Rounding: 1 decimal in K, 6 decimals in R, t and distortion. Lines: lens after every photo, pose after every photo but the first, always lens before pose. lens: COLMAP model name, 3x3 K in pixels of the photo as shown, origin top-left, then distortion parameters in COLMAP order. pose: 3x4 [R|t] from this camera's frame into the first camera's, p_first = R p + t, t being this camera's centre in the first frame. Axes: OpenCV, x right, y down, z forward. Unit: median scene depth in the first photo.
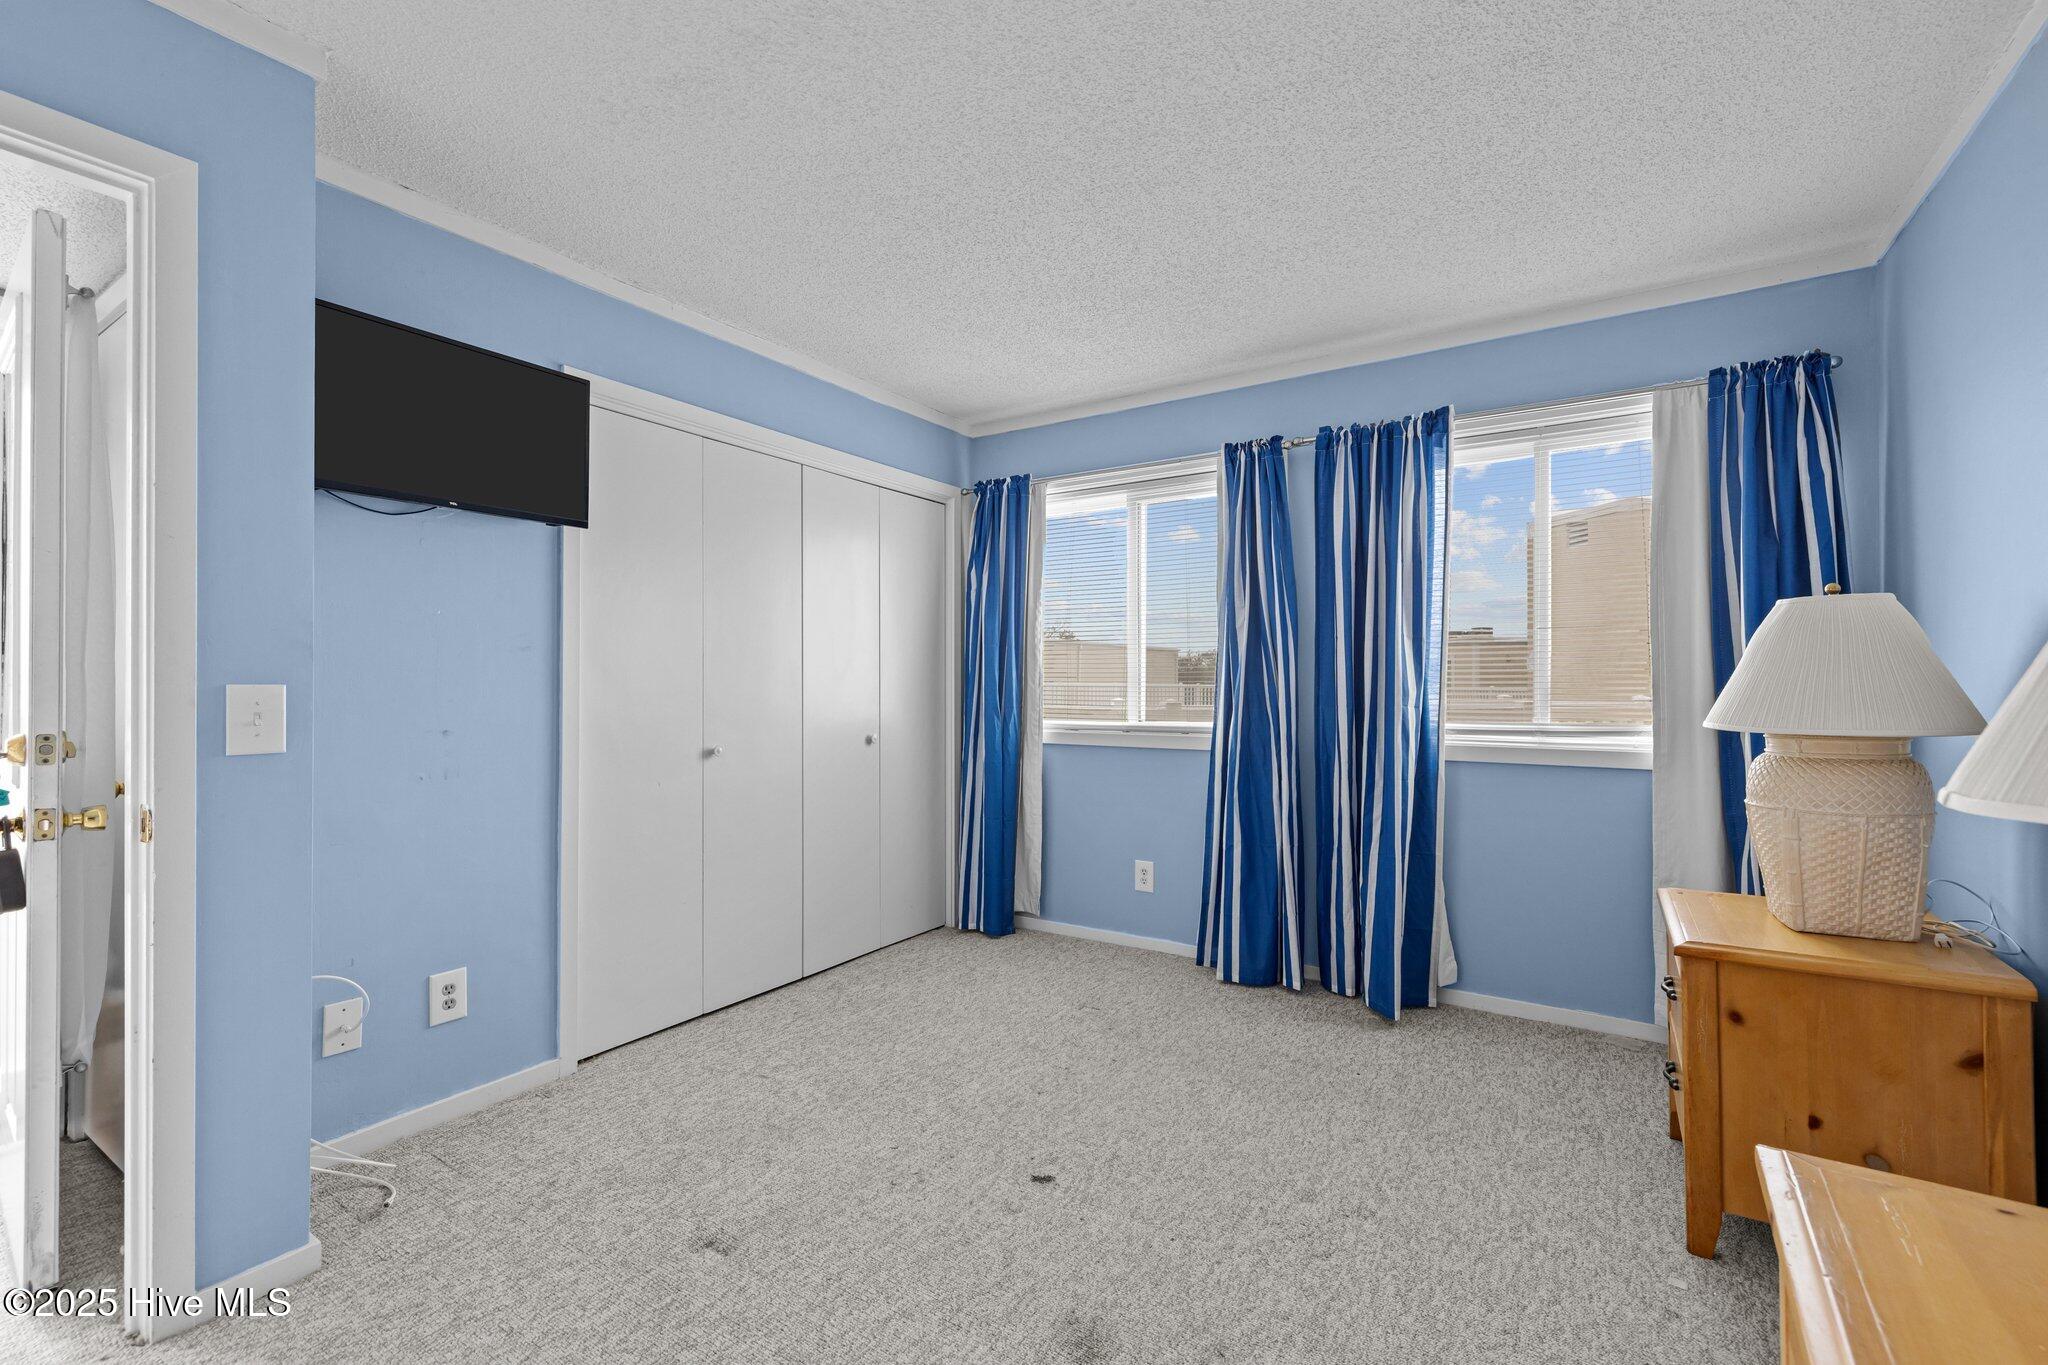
lens RADIAL K [[866.9, 0, 1042.1], [0, 866.9, 679.8], [0, 0, 1]] dist [-0.000065, 0.000100]
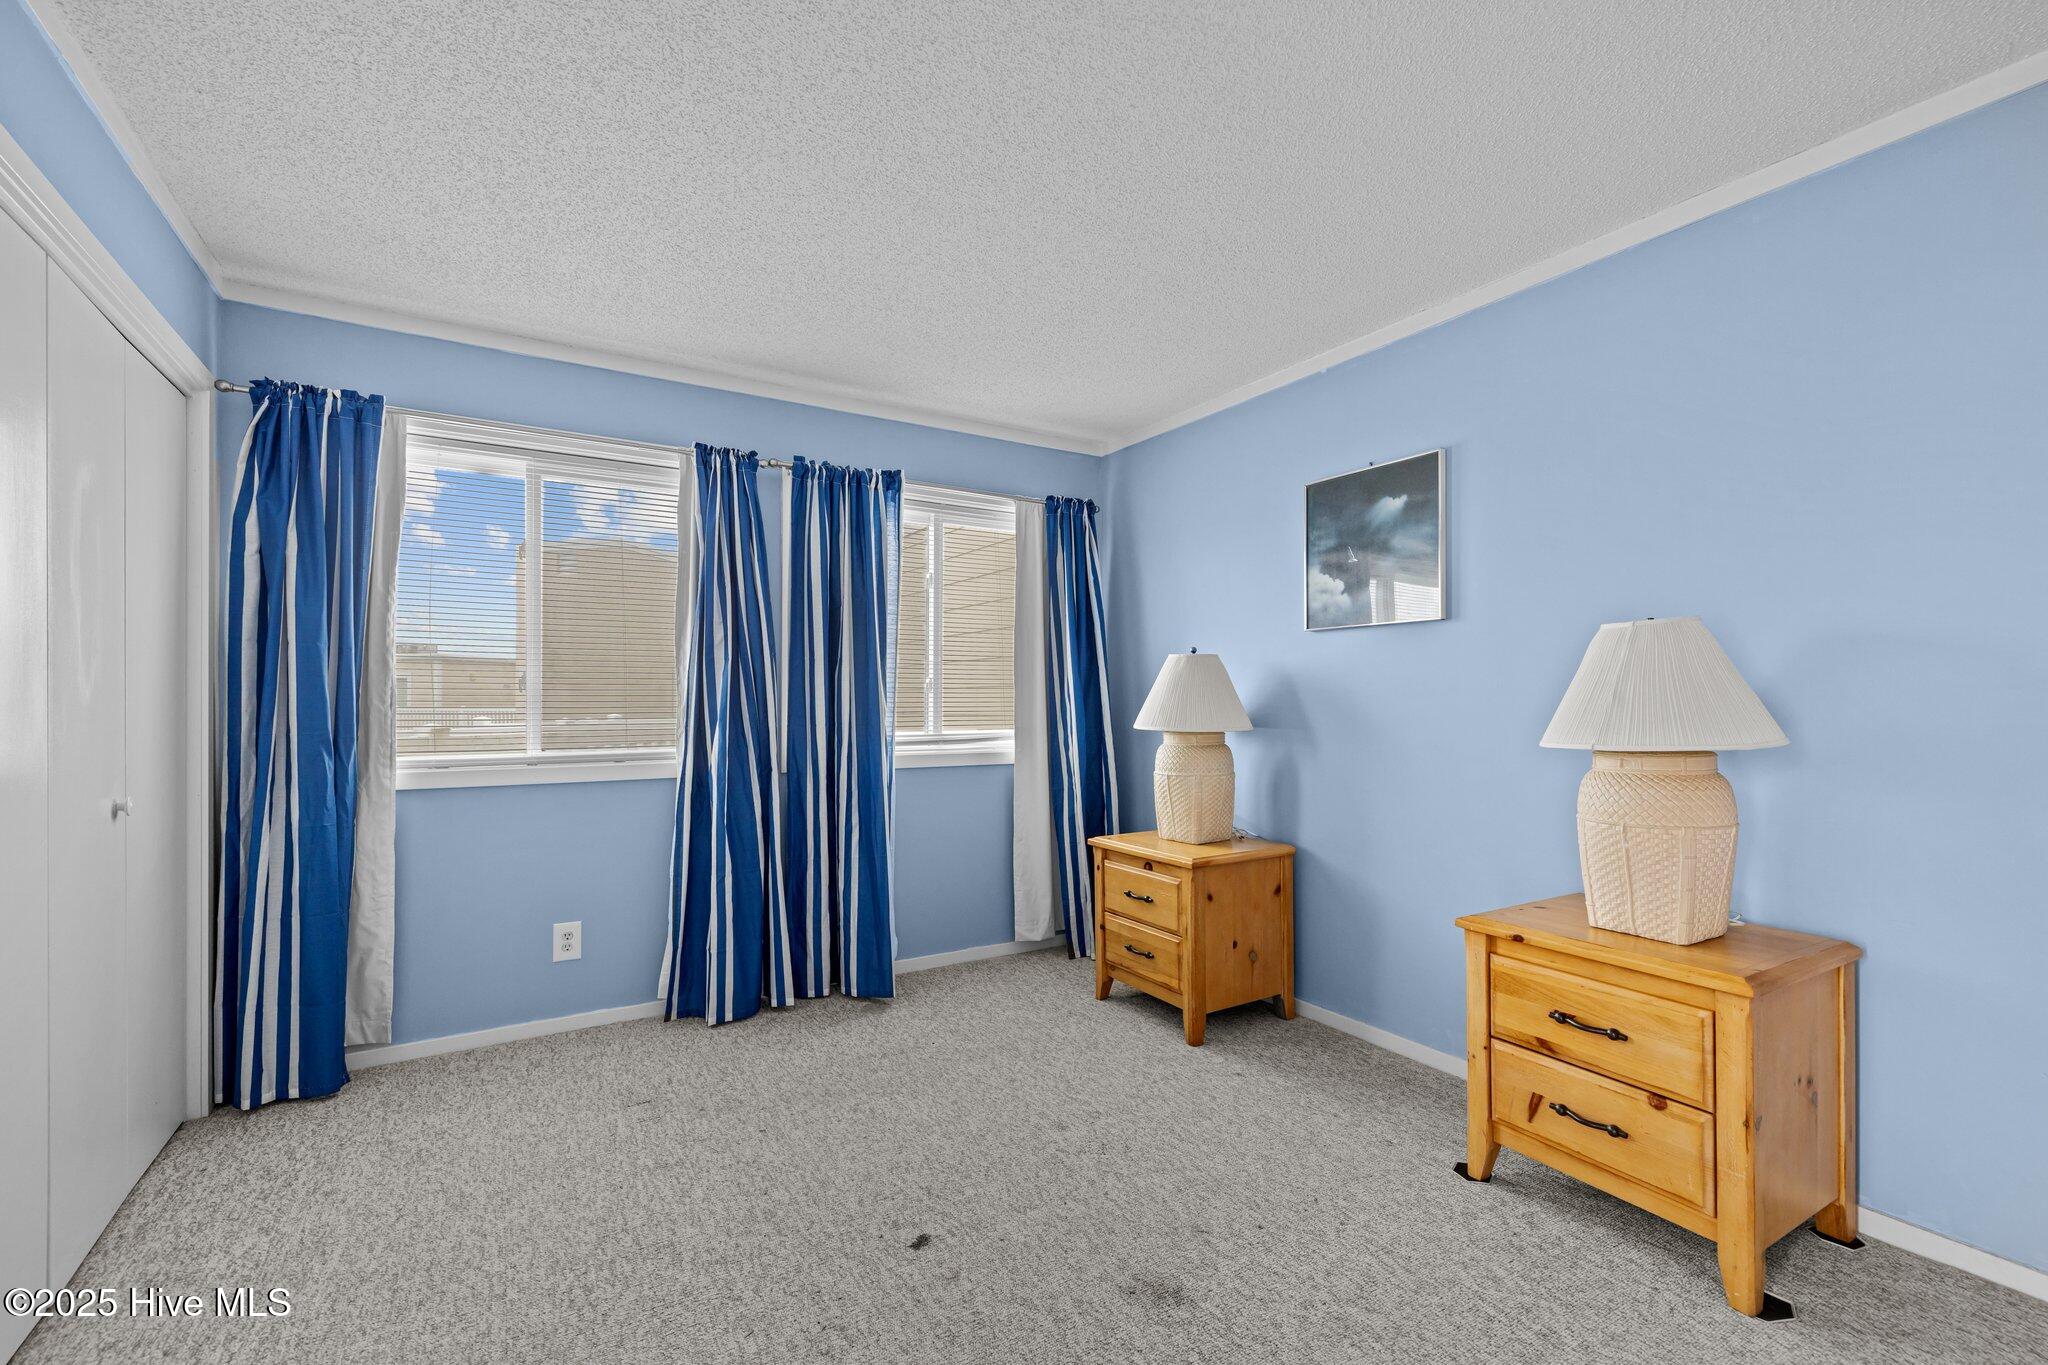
lens RADIAL K [[866.9, 0, 995.8], [0, 866.9, 694.0], [0, 0, 1]] dist [-0.000065, 0.000100]
pose [[0.451785, 0.009533, 0.892076, -0.519420], [-0.003479, 0.999954, -0.008923, 0.001821], [-0.892120, 0.000928, 0.451797, 0.337723]]
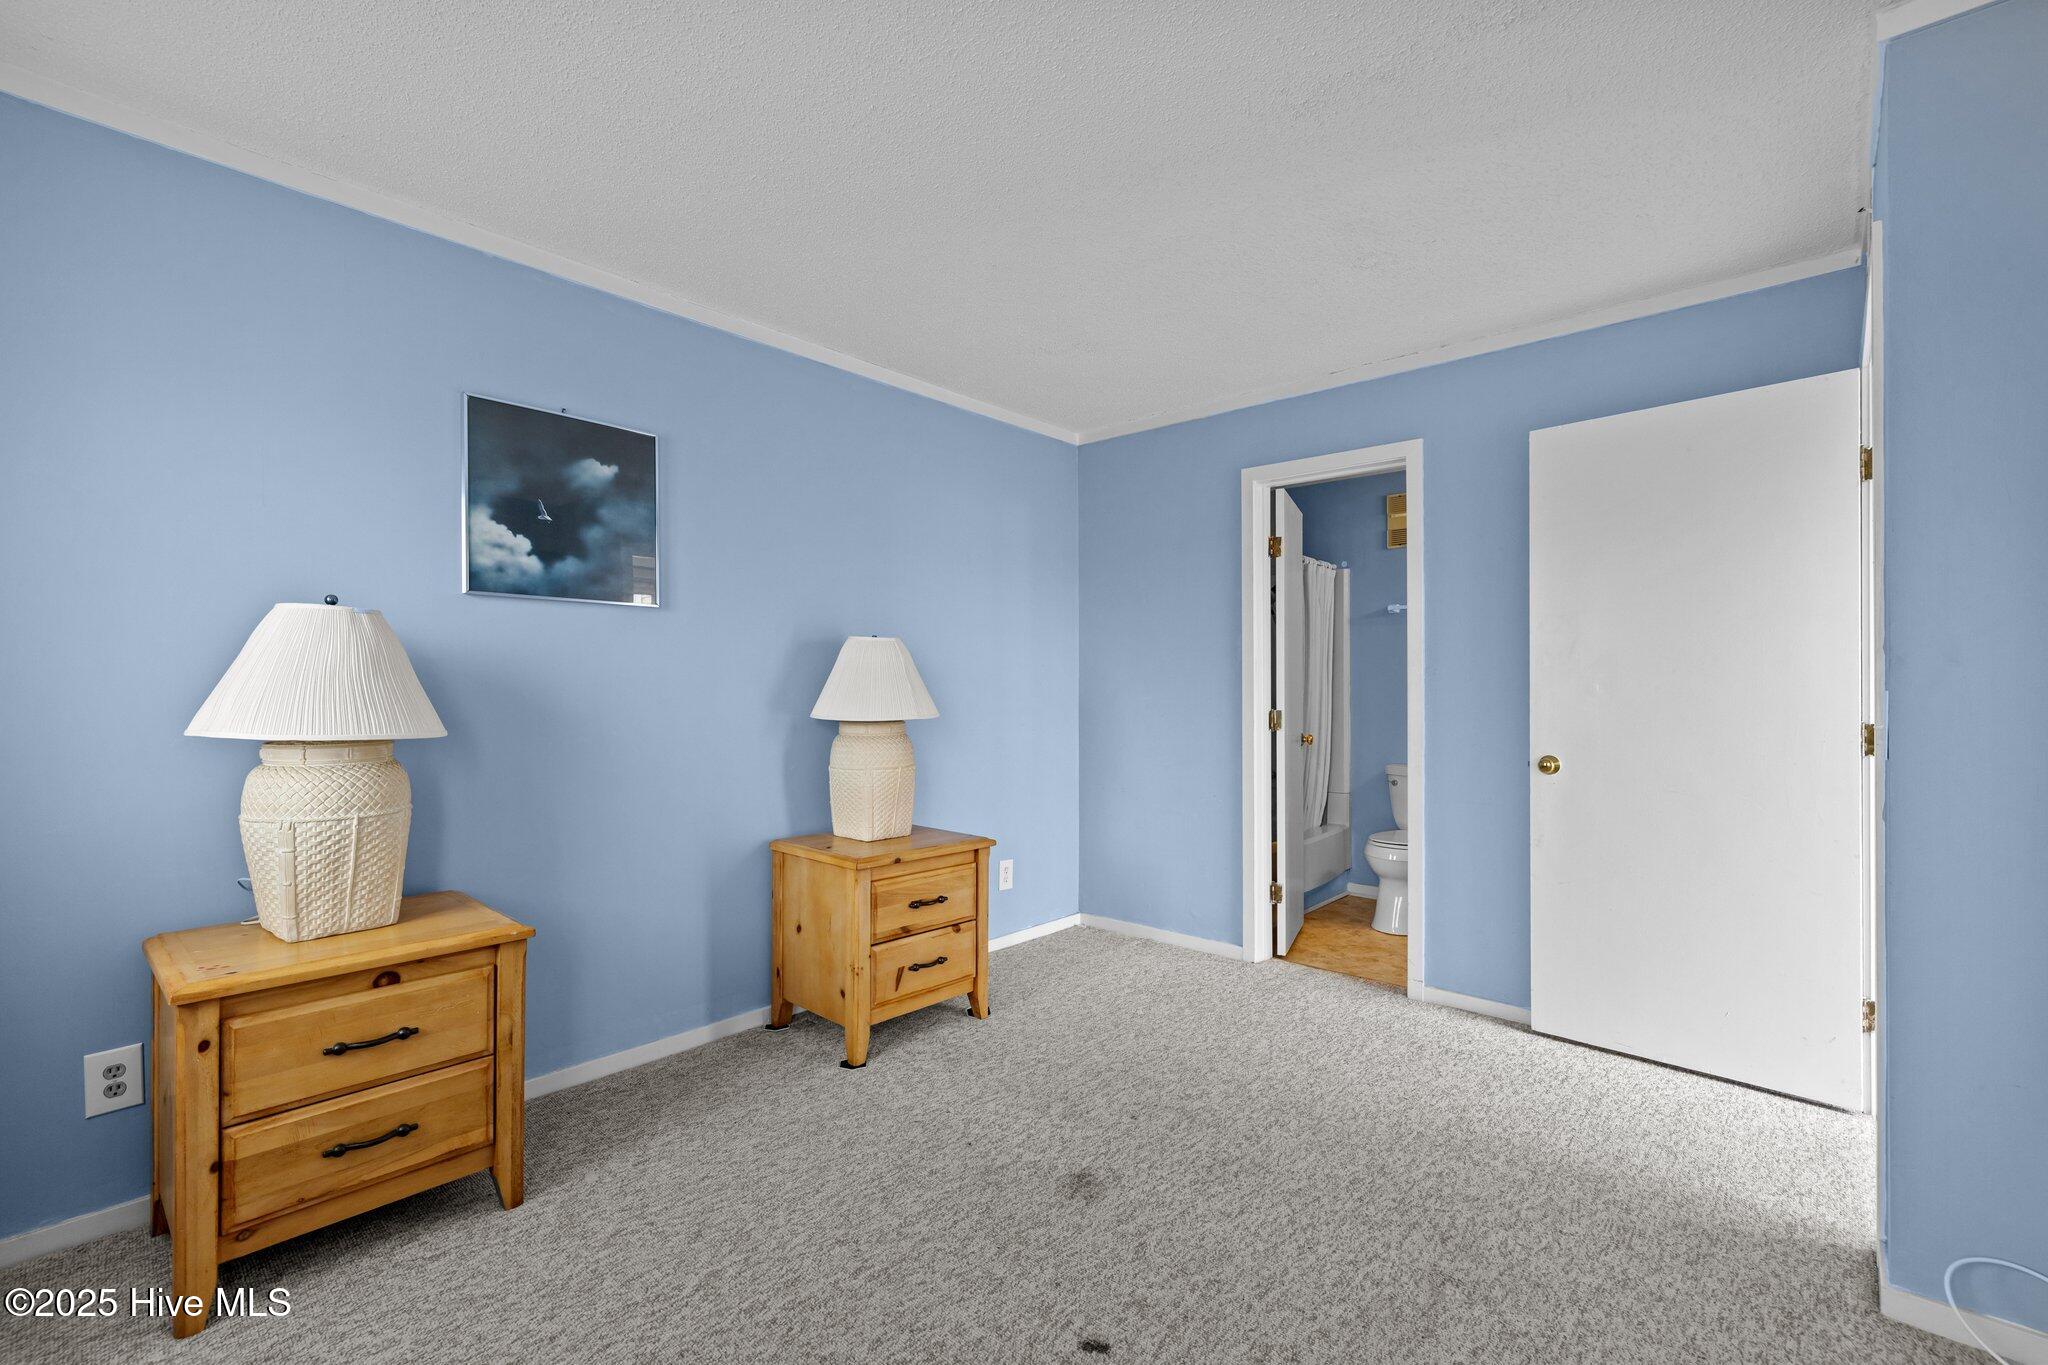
lens RADIAL K [[866.9, 0, 1059.6], [0, 866.9, 695.6], [0, 0, 1]] dist [-0.000065, 0.000100]
pose [[-0.991101, 0.004818, 0.133026, -0.047201], [0.004409, 0.999985, -0.003367, 0.010533], [-0.133040, -0.002751, -0.991107, 1.150555]]
